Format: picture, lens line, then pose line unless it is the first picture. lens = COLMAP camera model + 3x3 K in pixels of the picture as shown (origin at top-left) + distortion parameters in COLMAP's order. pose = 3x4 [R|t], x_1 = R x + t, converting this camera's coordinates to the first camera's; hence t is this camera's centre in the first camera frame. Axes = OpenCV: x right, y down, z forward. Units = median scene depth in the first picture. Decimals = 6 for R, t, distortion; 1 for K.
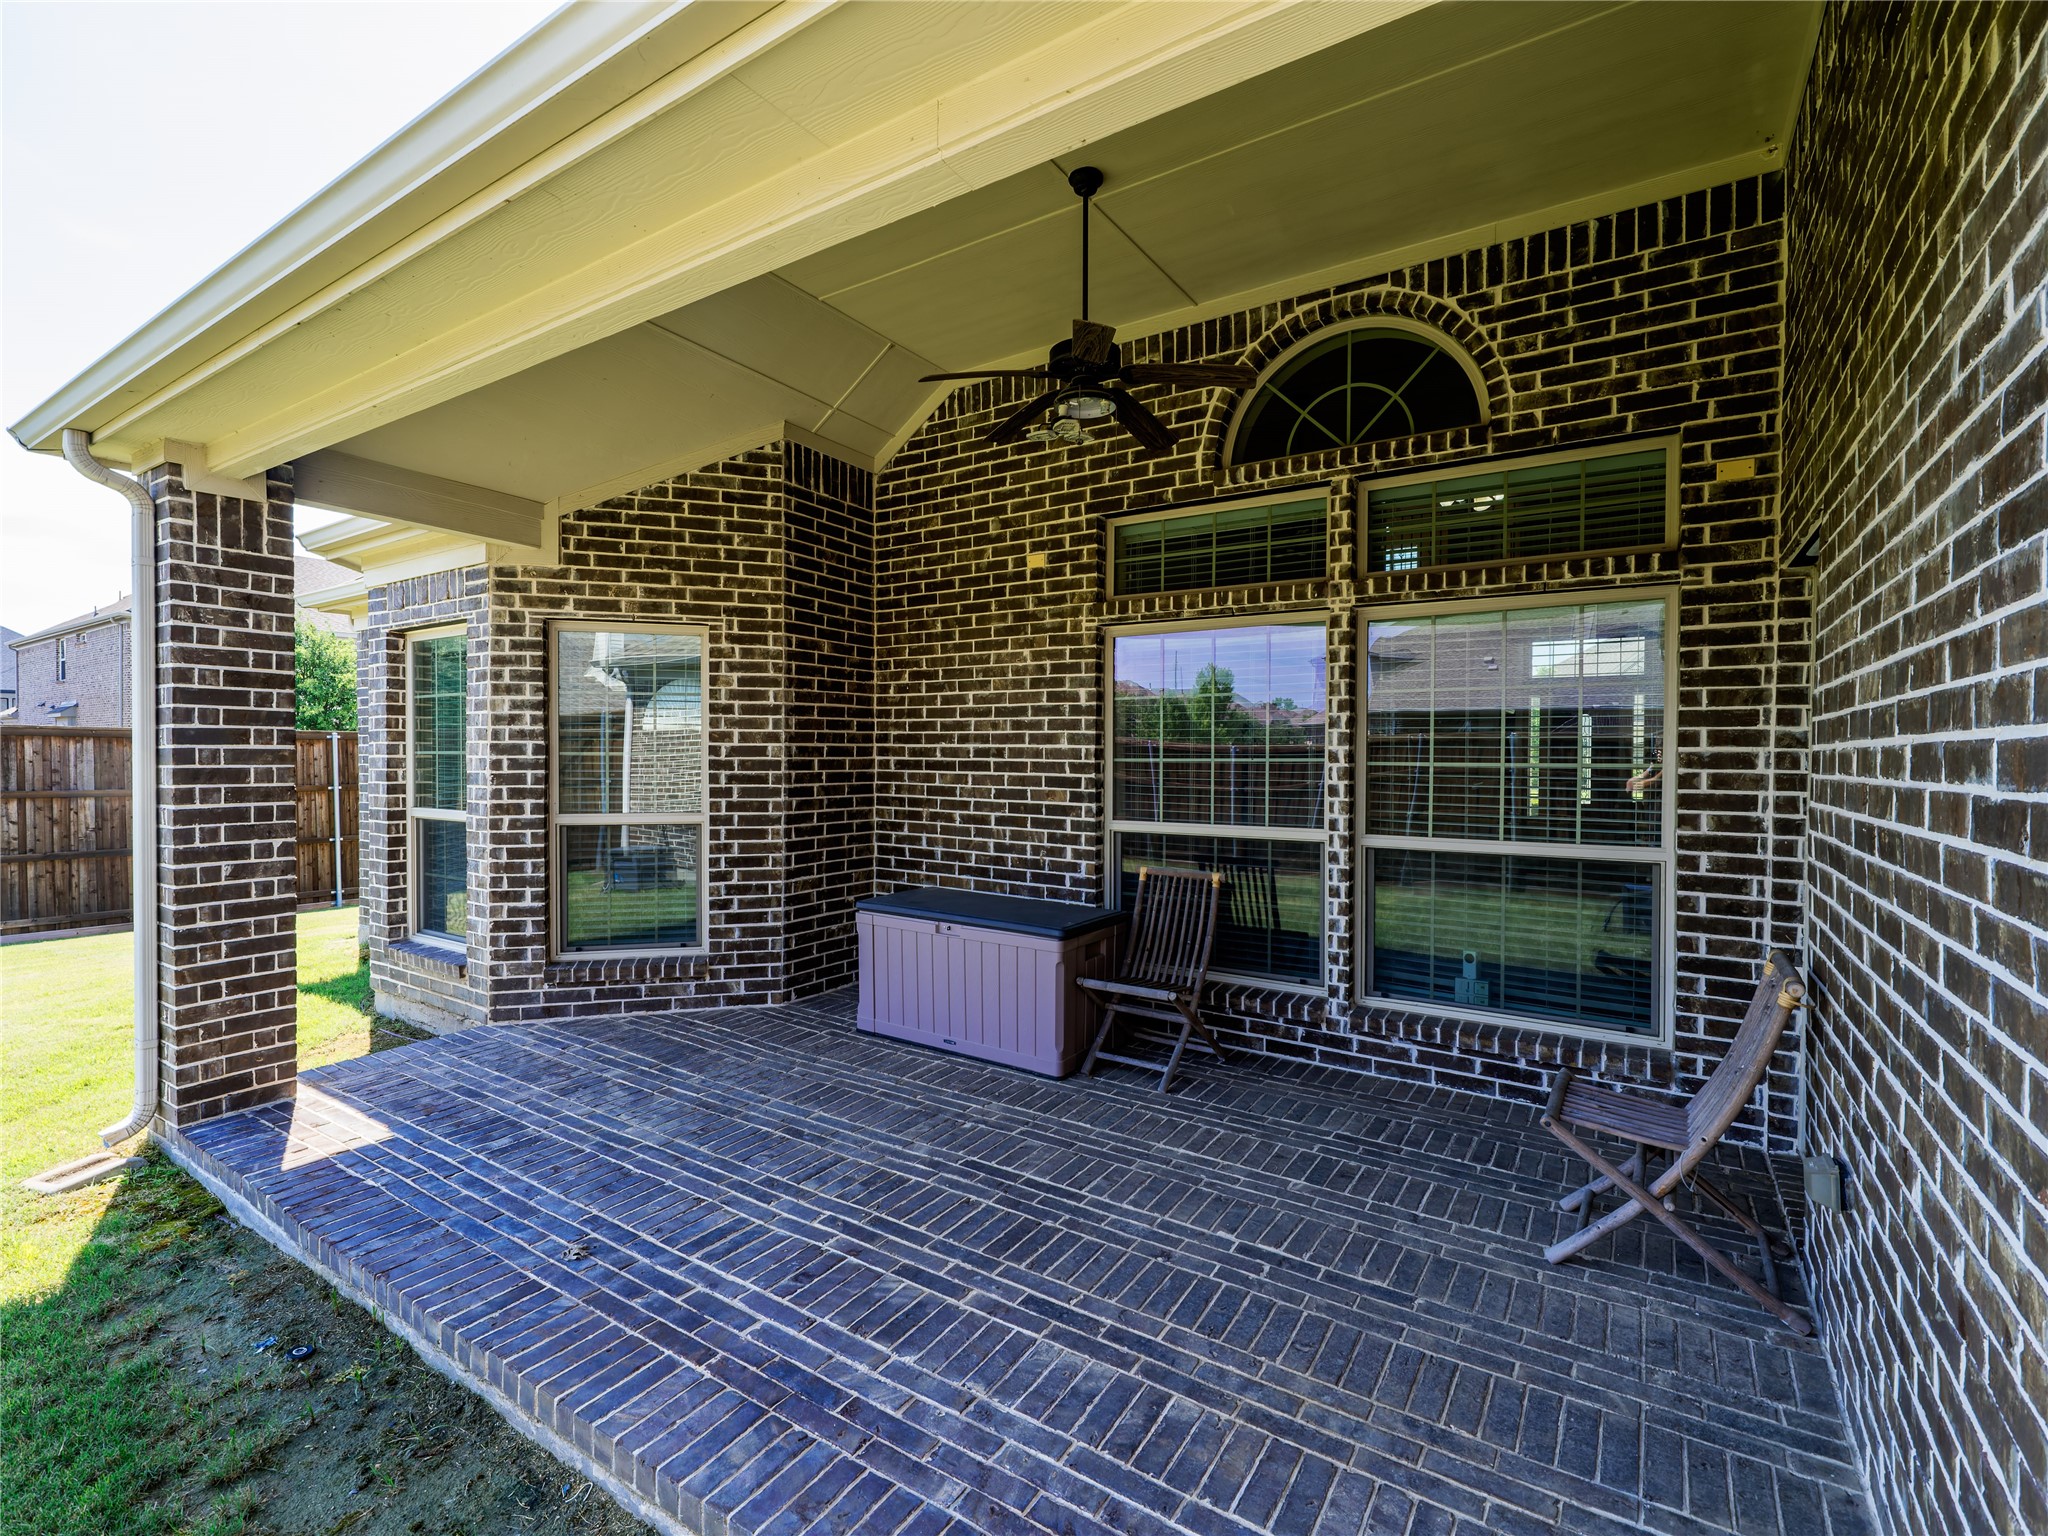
lens RADIAL K [[946.6, 0, 1018.9], [0, 946.6, 758.6], [0, 0, 1]] dist [-0.000342, -0.000316]
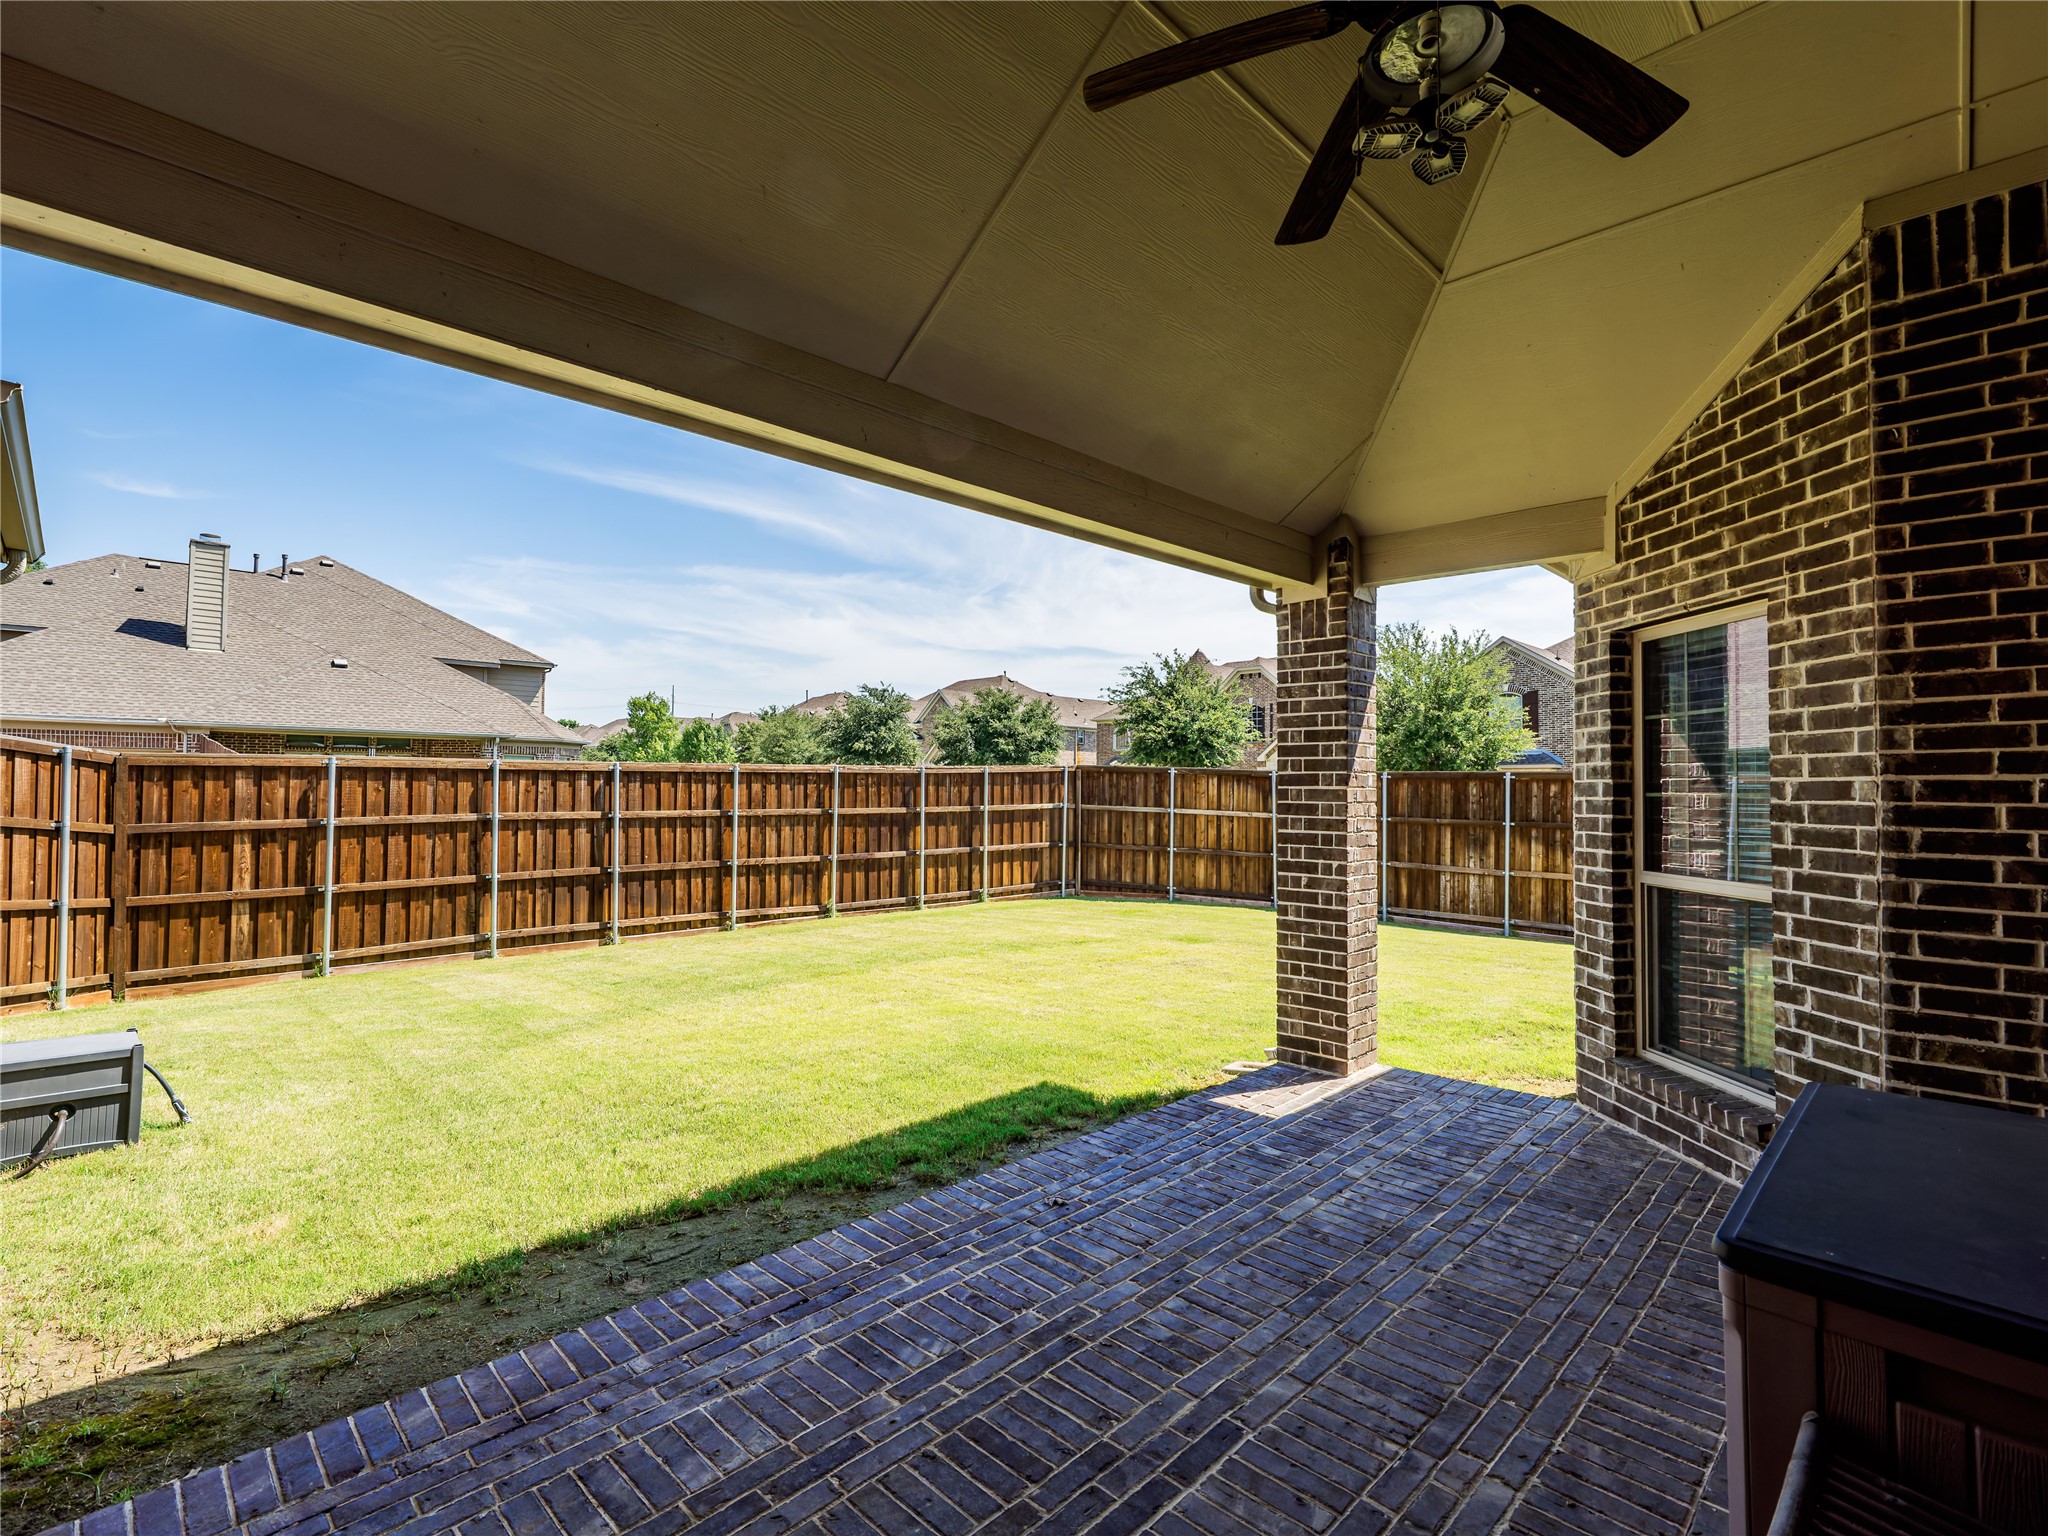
lens RADIAL K [[946.6, 0, 1018.9], [0, 946.6, 758.6], [0, 0, 1]] dist [-0.000342, -0.000316]
pose [[-0.206353, -0.039105, -0.977696, 0.414404], [-0.014253, 0.999215, -0.036957, 0.001173], [0.978374, 0.006309, -0.206748, 0.664189]]
